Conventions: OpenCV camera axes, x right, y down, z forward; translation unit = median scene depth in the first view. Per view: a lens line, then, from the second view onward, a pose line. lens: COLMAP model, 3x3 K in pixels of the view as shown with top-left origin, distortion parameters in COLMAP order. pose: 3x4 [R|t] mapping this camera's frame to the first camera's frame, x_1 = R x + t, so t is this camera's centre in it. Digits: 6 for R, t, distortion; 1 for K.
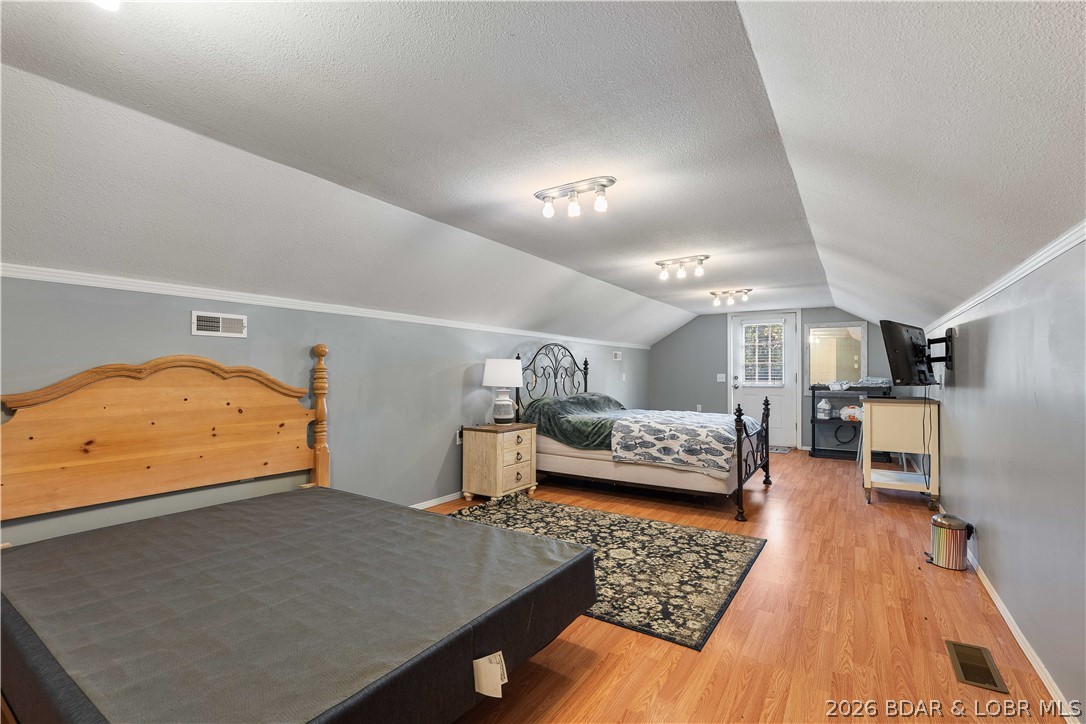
lens RADIAL K [[475.7, 0, 549.2], [0, 475.7, 364.9], [0, 0, 1]] dist [-0.011859, 0.002020]
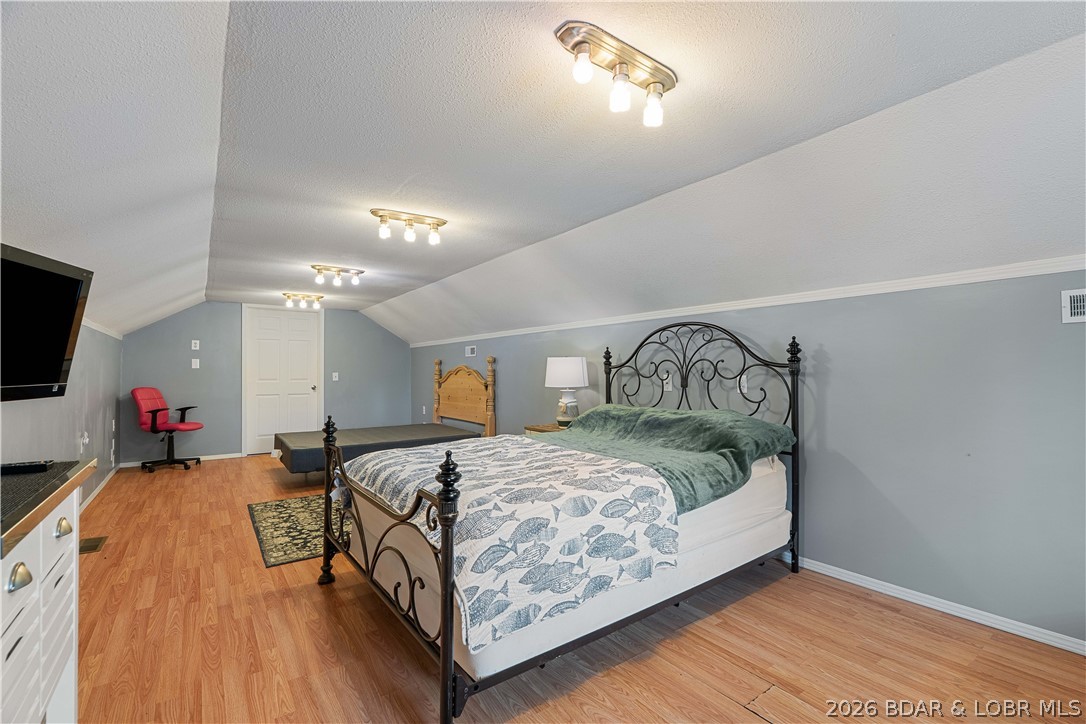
lens RADIAL K [[475.7, 0, 548.1], [0, 475.7, 365.8], [0, 0, 1]] dist [-0.011859, 0.002020]
pose [[-0.350940, -0.011788, -0.936324, 1.088767], [0.019958, 0.999599, -0.020065, 0.032012], [0.936185, -0.025729, -0.350564, 1.790443]]
